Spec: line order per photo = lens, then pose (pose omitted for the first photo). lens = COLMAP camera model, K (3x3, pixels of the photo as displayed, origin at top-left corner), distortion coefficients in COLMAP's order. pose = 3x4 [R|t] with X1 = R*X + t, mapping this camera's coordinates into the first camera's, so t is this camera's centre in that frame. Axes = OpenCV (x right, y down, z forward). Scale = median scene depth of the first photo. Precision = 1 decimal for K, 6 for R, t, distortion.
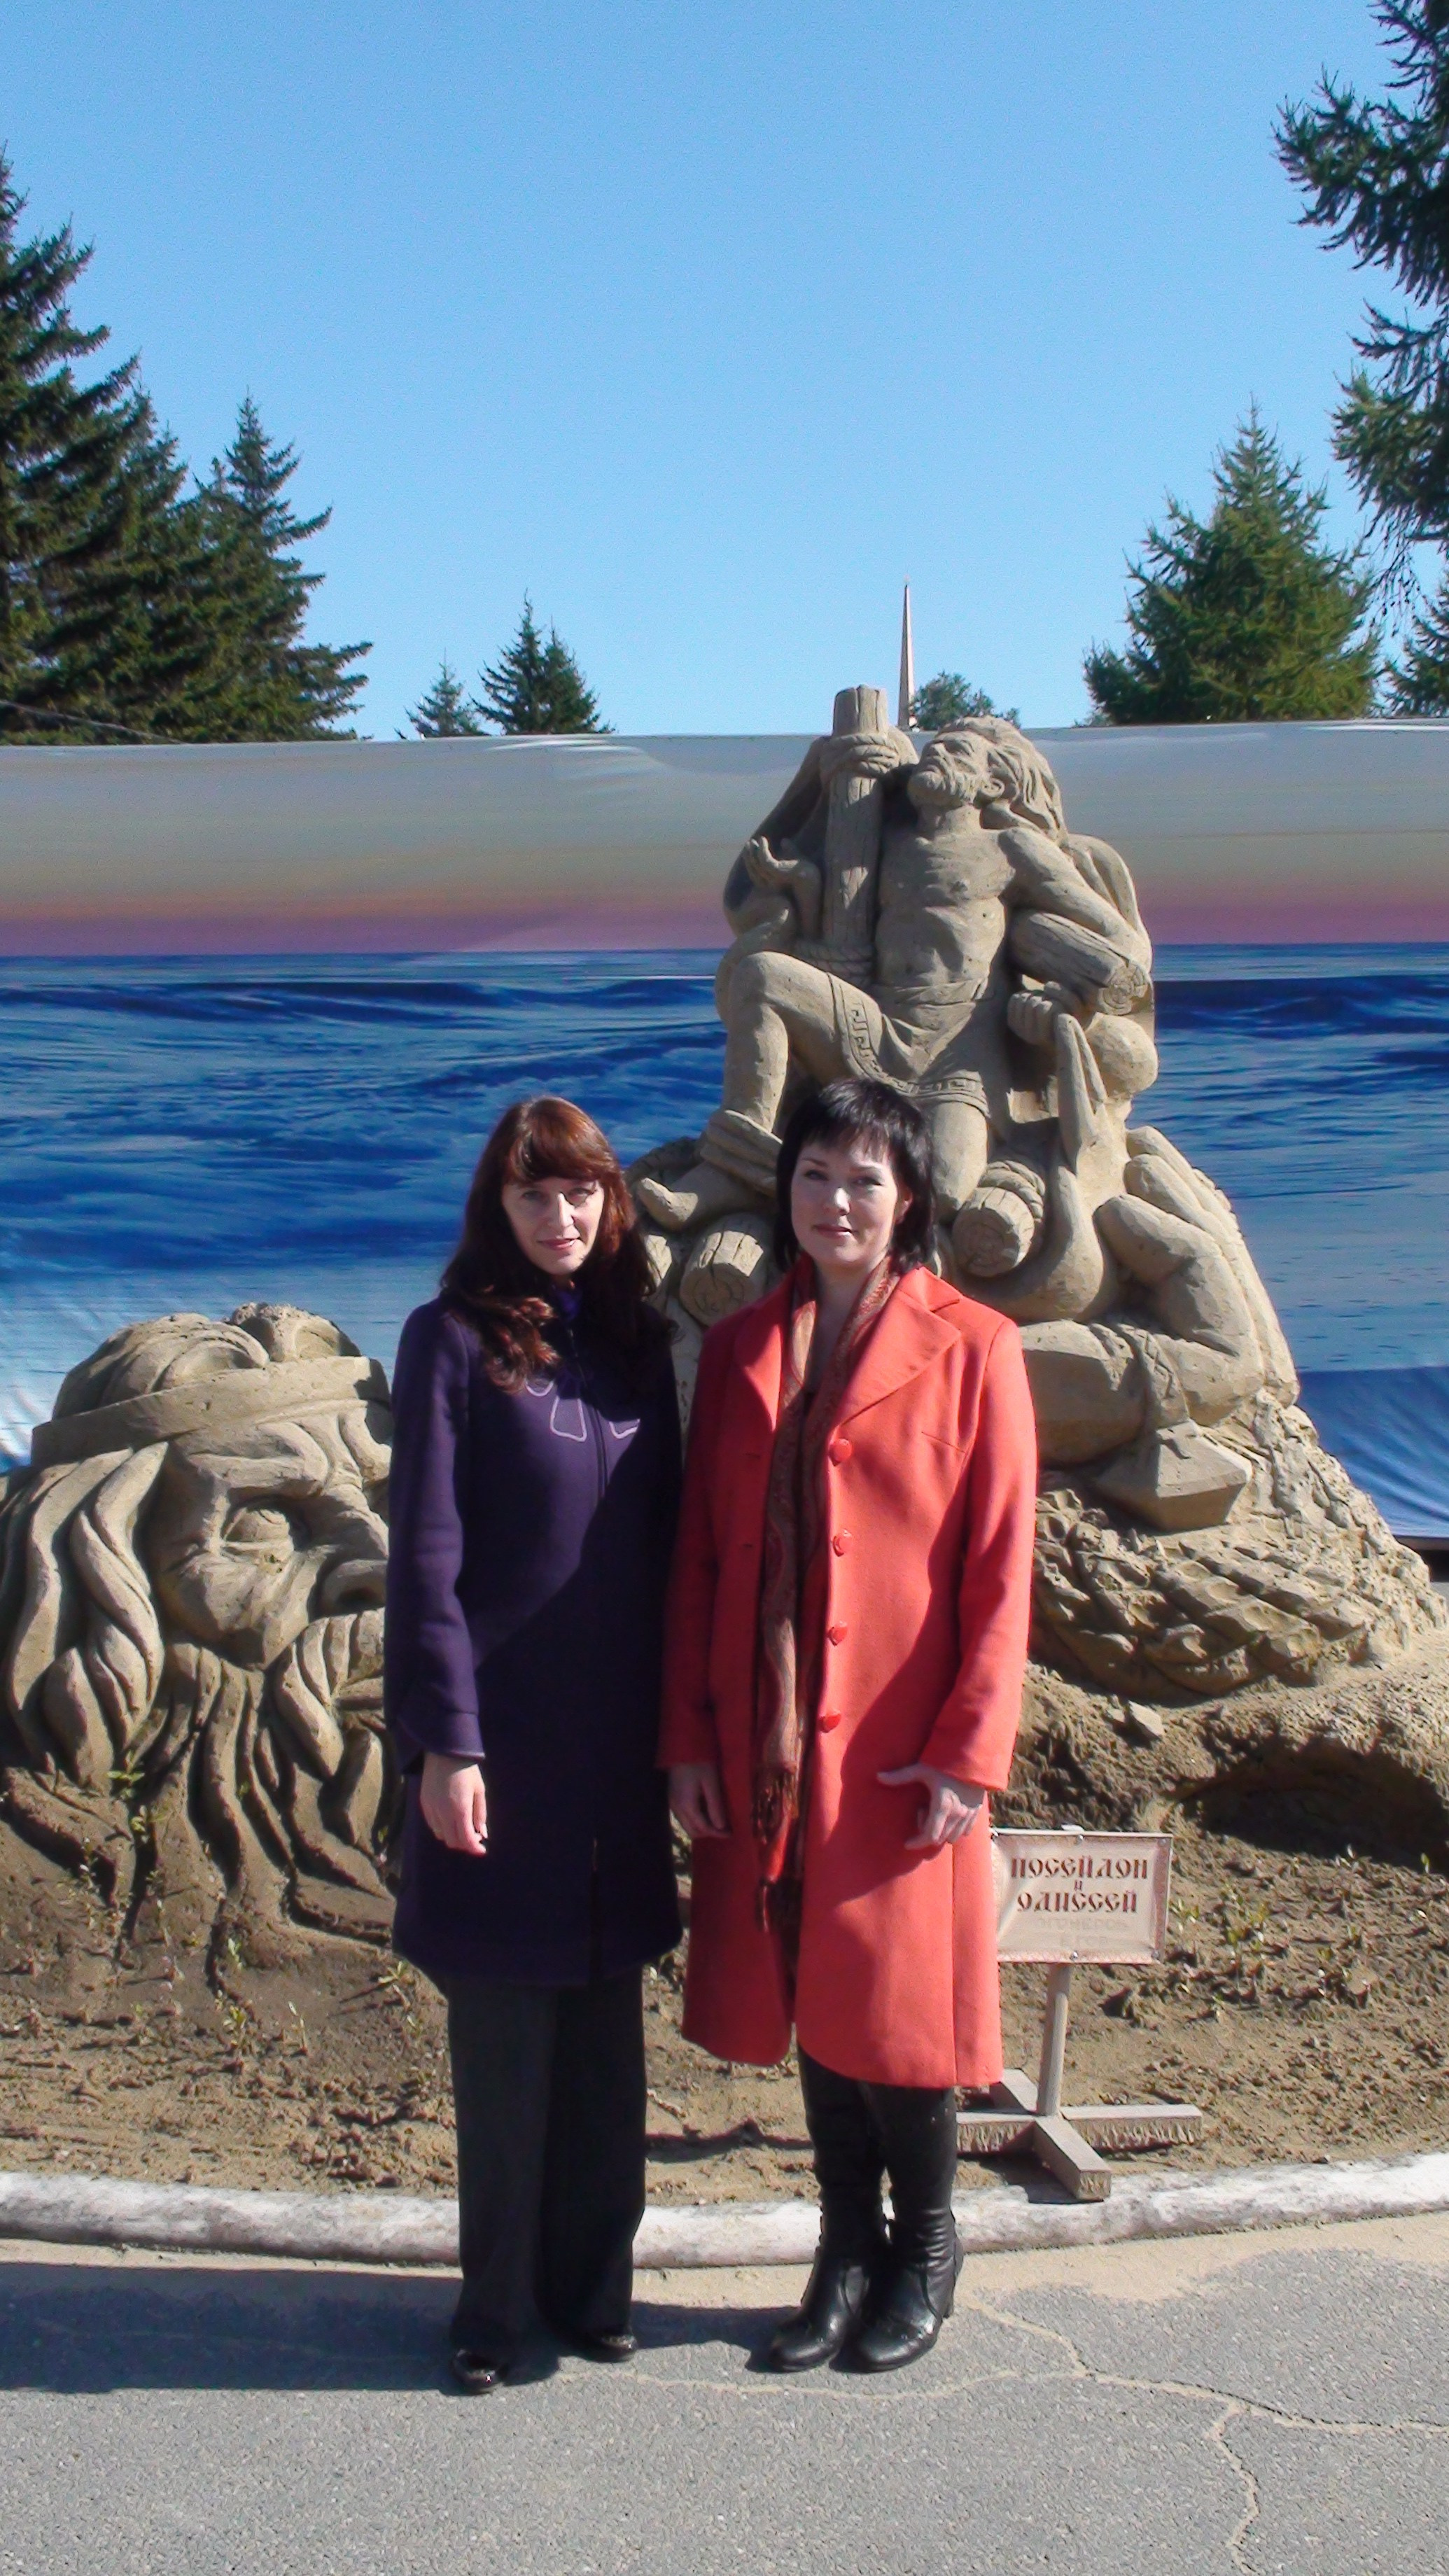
lens RADIAL K [[2901.3, 0, 724.5], [0, 2901.3, 1288.0], [0, 0, 1]] dist [0.012350, 0.010152]
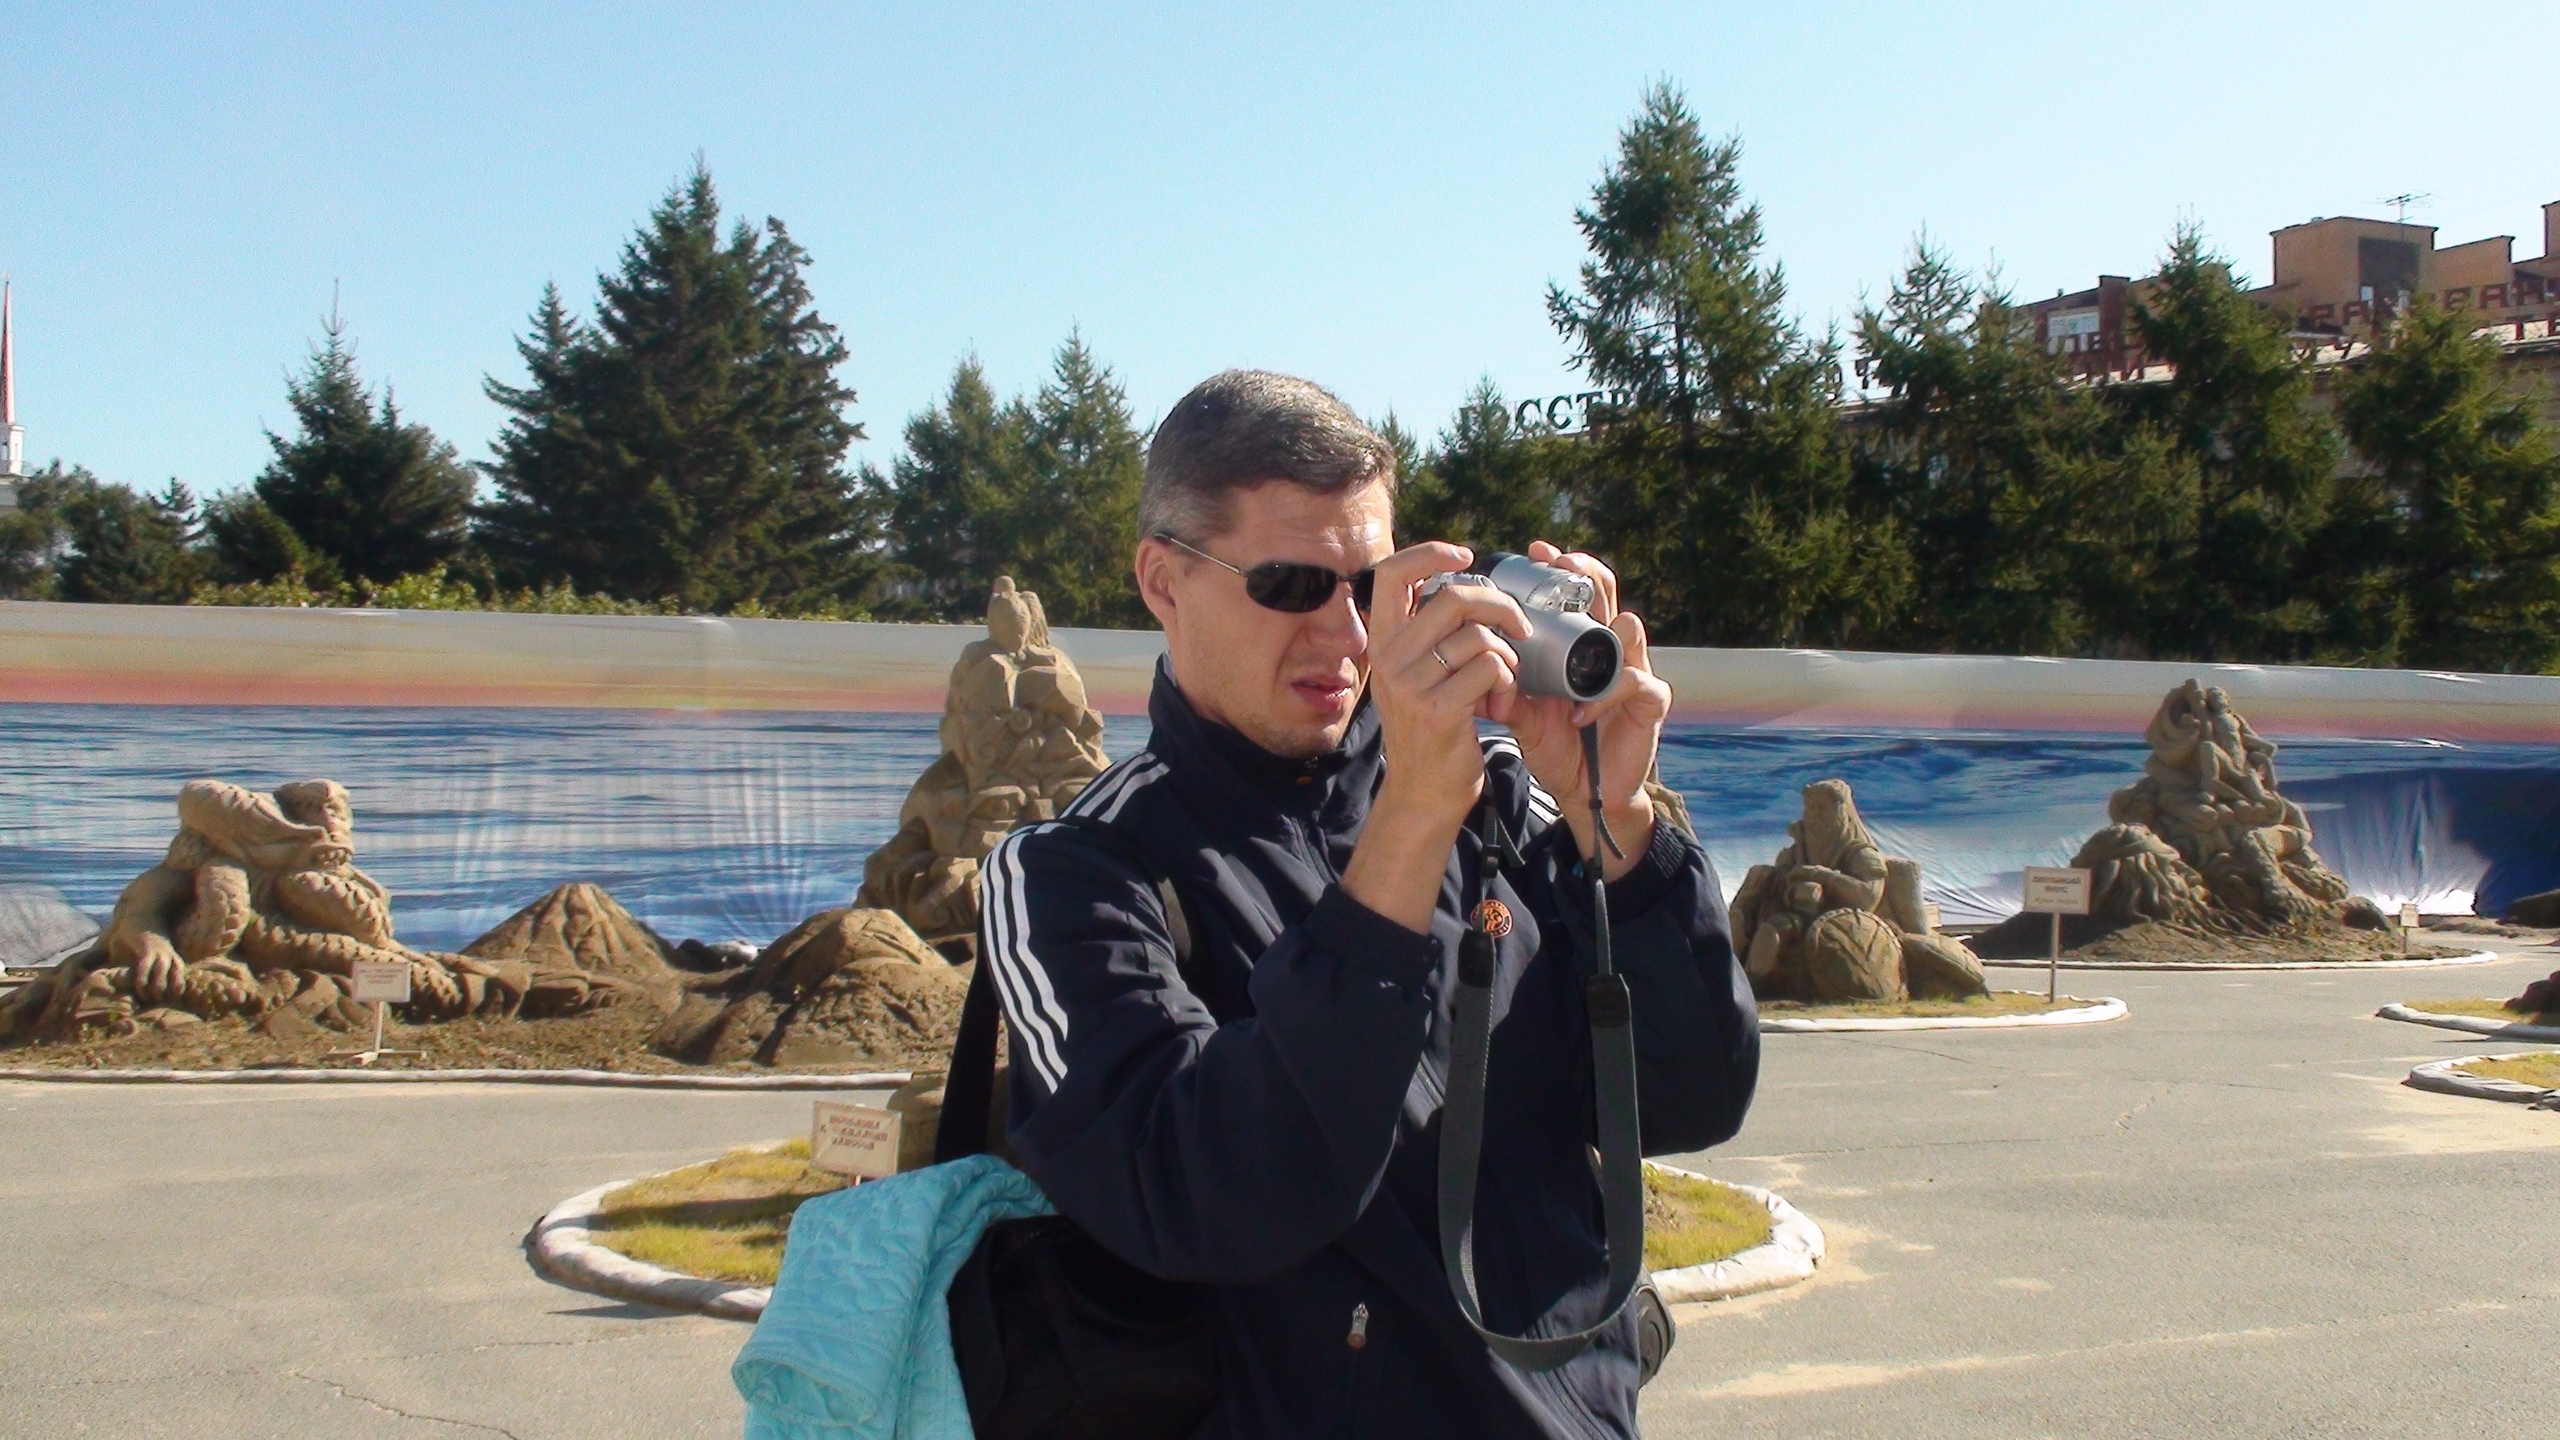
lens RADIAL K [[2883.3, 0, 1280.0], [0, 2883.3, 720.0], [0, 0, 1]] dist [0.012350, 0.010152]
pose [[0.841073, 0.022269, 0.540462, -1.998015], [0.028549, 0.995932, -0.085465, 0.103215], [-0.540167, 0.087312, 0.837016, -1.071949]]
